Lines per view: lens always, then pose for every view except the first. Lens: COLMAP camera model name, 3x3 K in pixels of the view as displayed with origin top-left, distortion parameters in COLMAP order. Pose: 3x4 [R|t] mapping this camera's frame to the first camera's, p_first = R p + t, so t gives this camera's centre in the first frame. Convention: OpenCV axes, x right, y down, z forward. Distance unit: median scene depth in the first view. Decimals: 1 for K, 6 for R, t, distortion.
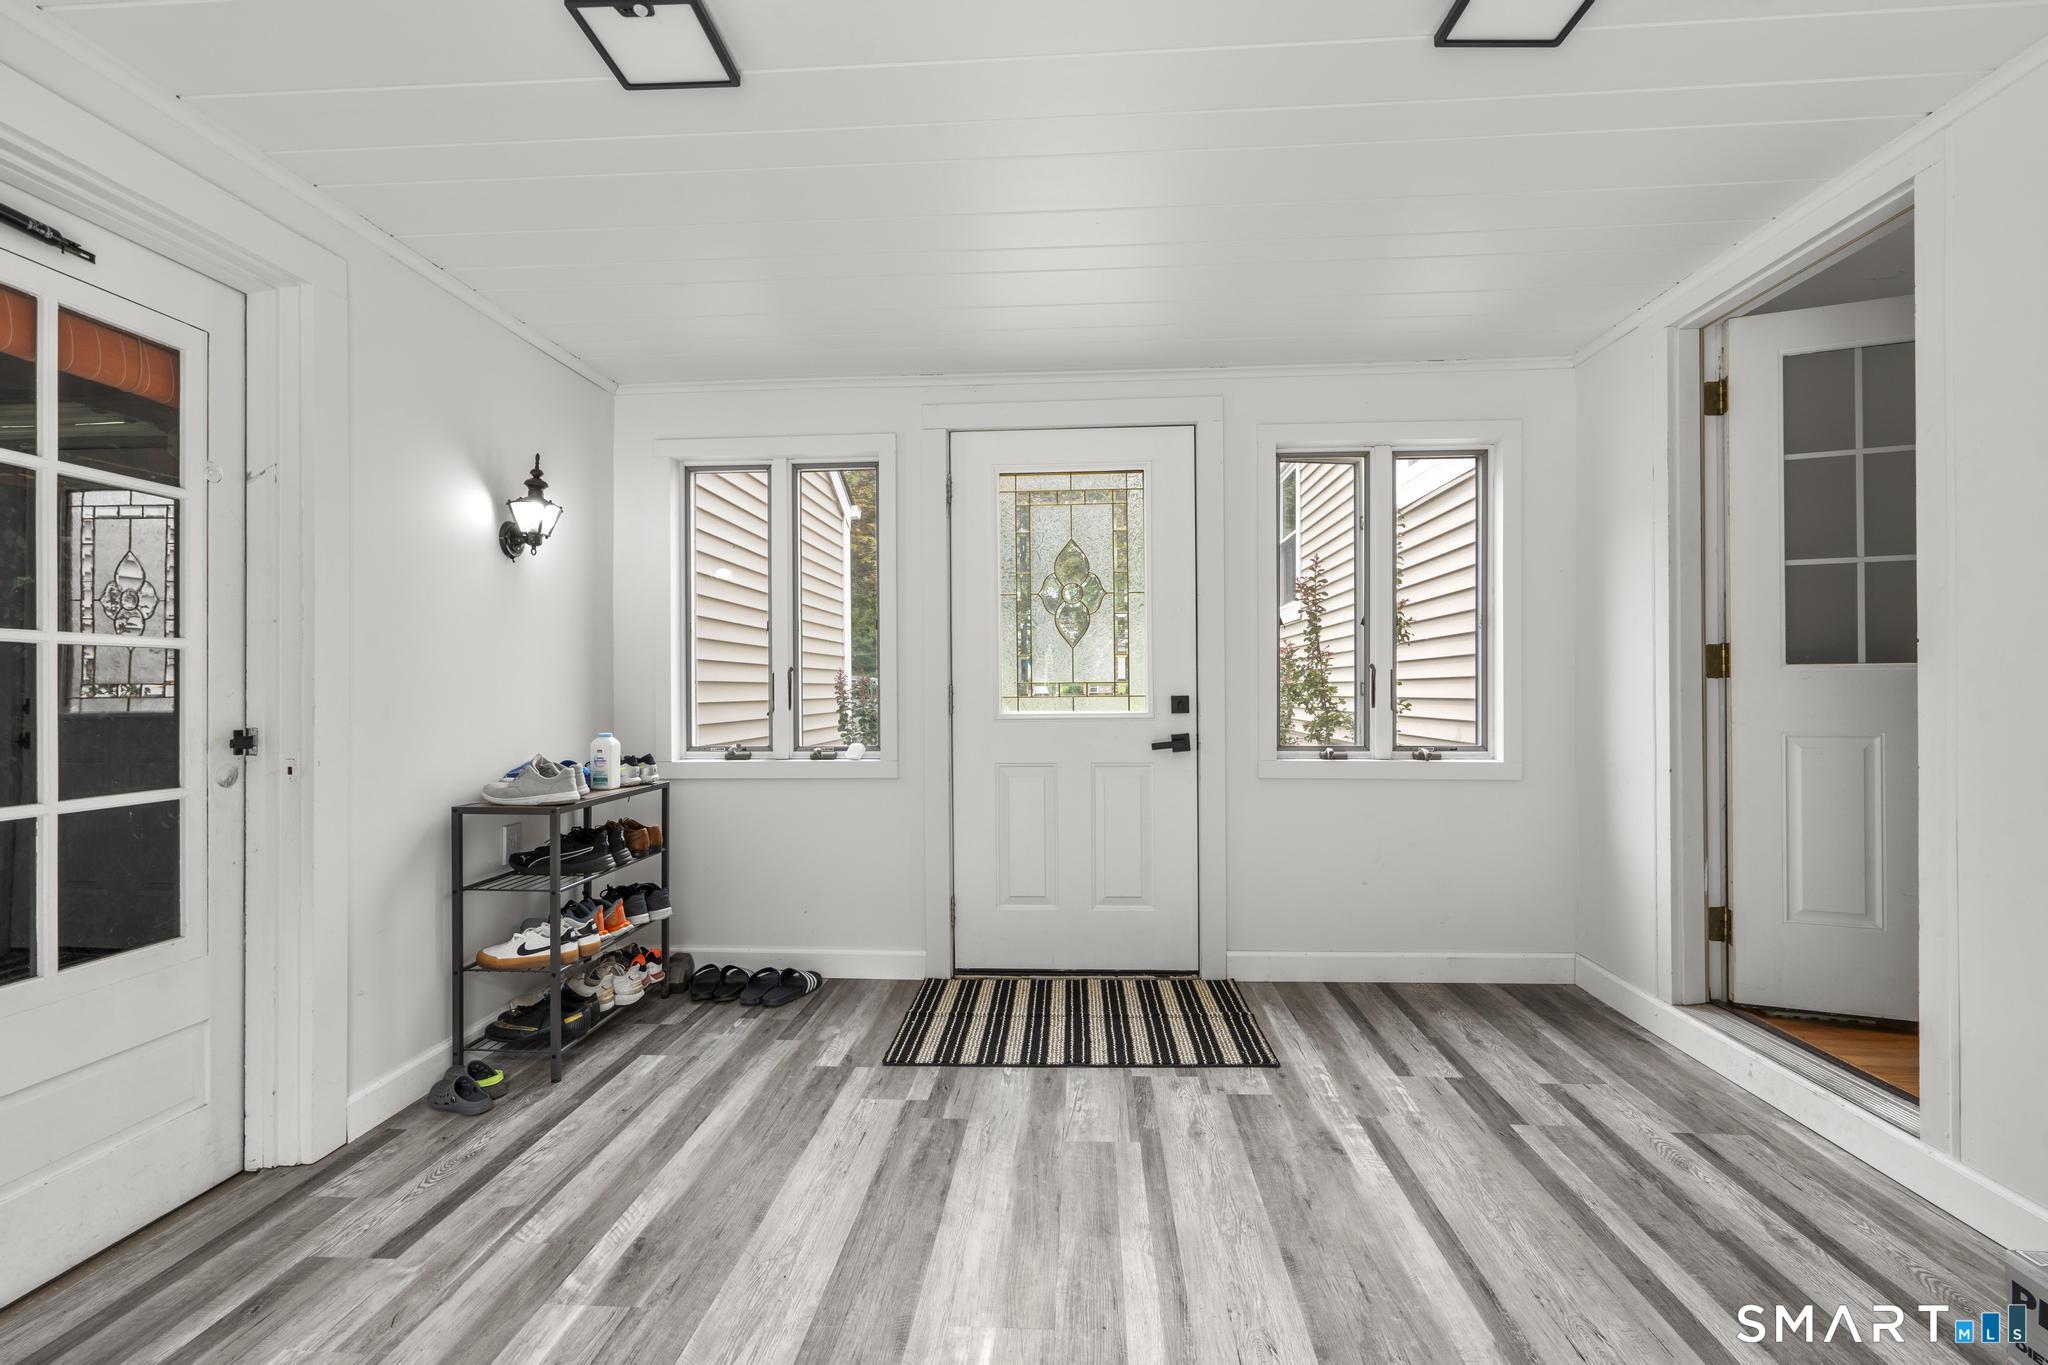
lens RADIAL K [[925.0, 0, 1022.8], [0, 925.0, 683.7], [0, 0, 1]] dist [-0.000494, -0.000106]
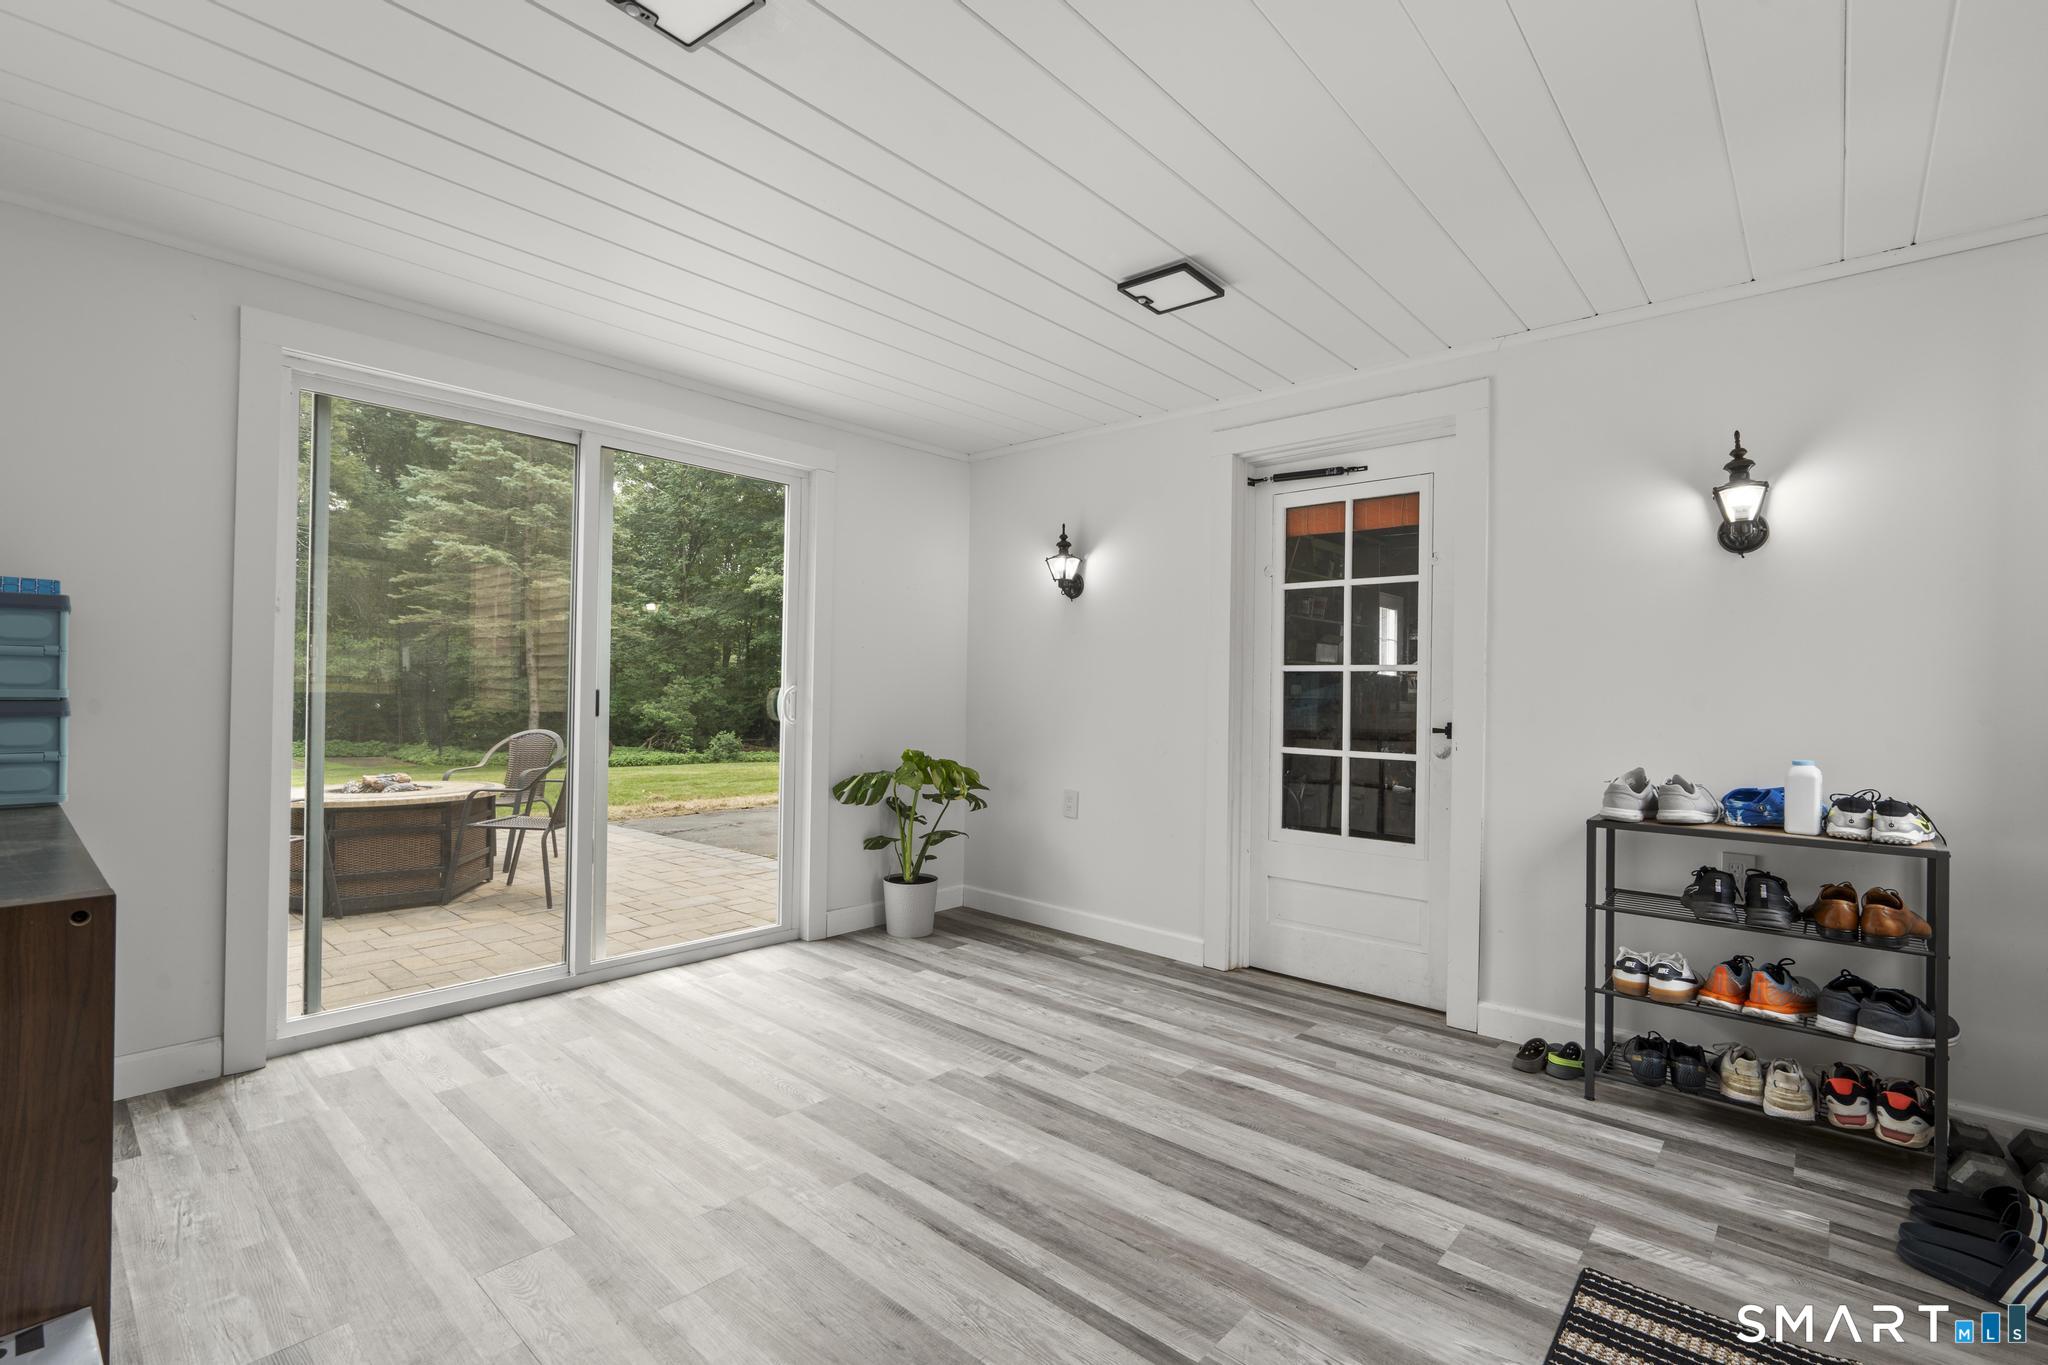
lens RADIAL K [[925.0, 0, 1021.3], [0, 925.0, 683.3], [0, 0, 1]] dist [-0.000494, -0.000106]
pose [[-0.621167, -0.008553, -0.783631, 0.714795], [-0.008184, 0.999957, -0.004427, -0.001924], [0.783635, 0.003663, -0.621210, 1.262821]]
